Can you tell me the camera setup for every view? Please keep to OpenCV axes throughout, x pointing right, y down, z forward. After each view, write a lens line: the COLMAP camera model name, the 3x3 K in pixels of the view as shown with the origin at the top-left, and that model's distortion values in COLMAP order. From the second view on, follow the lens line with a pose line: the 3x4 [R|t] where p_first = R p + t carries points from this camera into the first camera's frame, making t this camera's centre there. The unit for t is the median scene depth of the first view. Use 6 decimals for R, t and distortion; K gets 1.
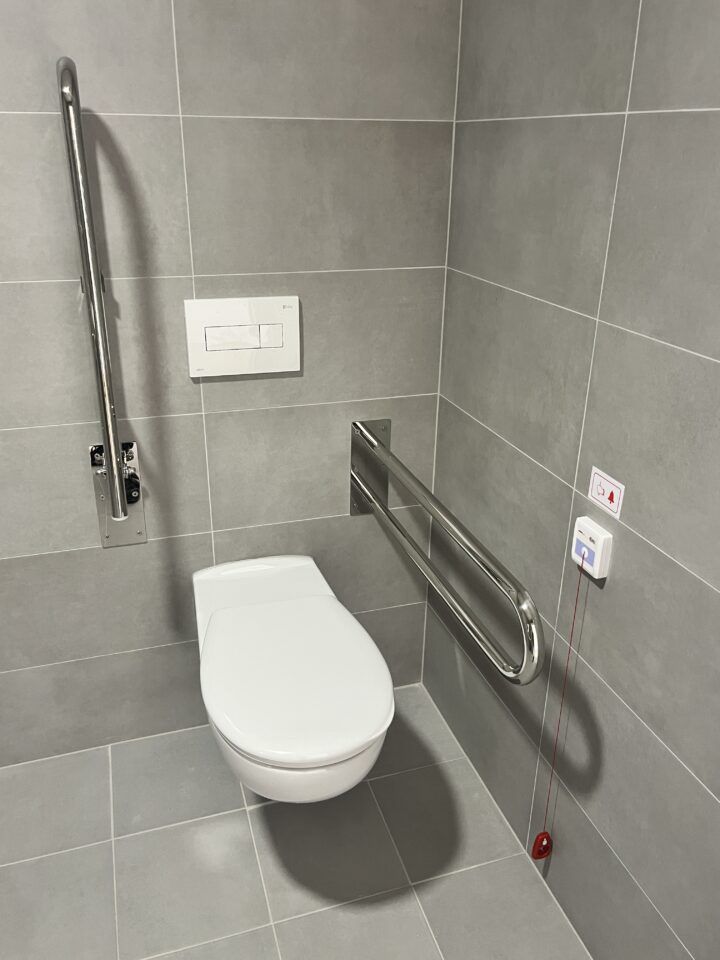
lens RADIAL K [[765.4, 0, 349.9], [0, 765.4, 483.6], [0, 0, 1]] dist [0.035569, -0.039178]
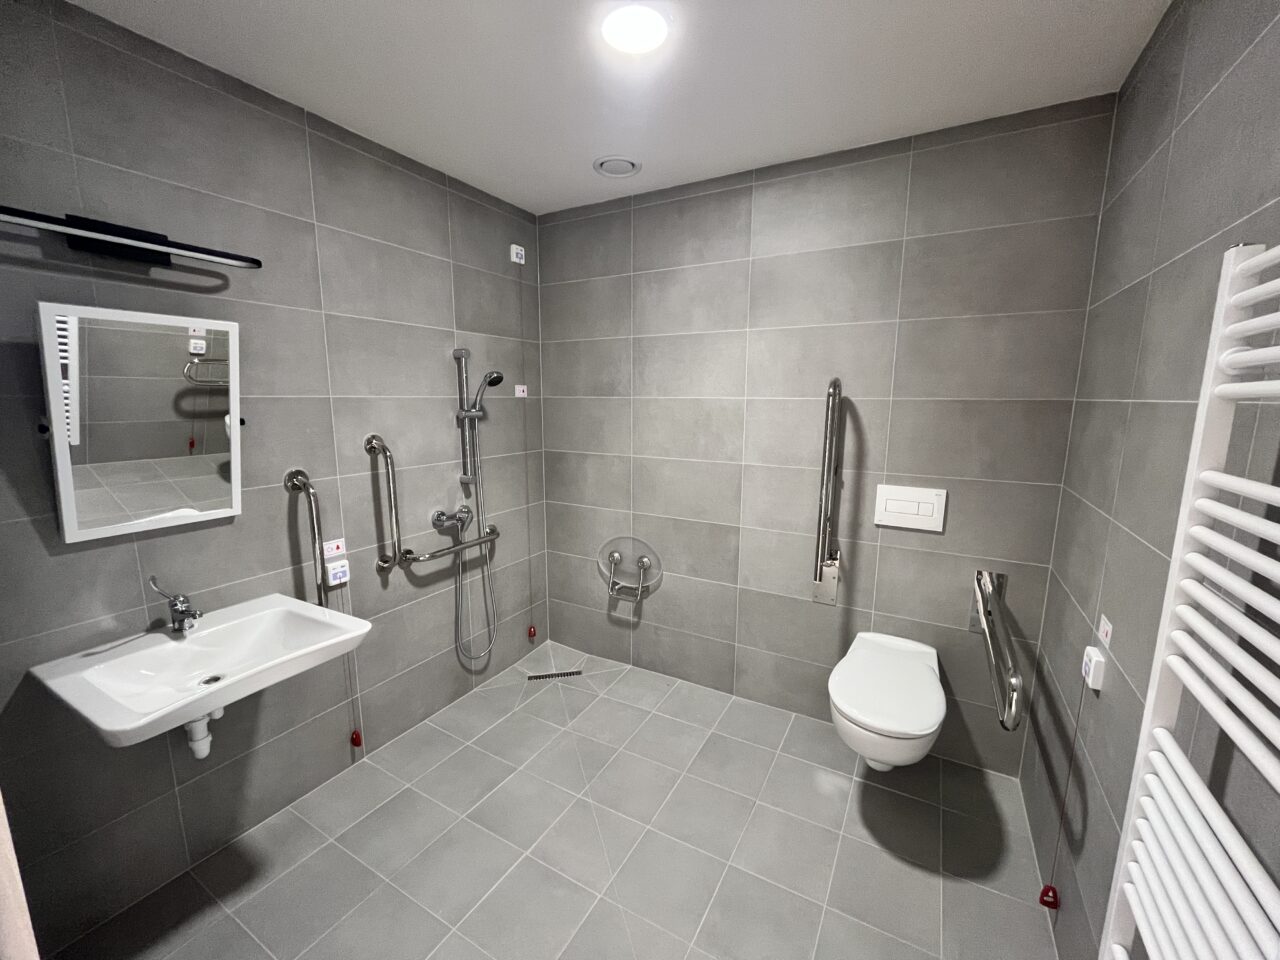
lens RADIAL K [[523.5, 0, 639.5], [0, 523.5, 482.1], [0, 0, 1]] dist [-0.003182, 0.000434]
pose [[0.683949, 0.111793, -0.720914, 0.330069], [-0.293597, 0.946811, -0.131720, 0.109988], [0.667844, 0.301747, 0.680392, -0.315784]]
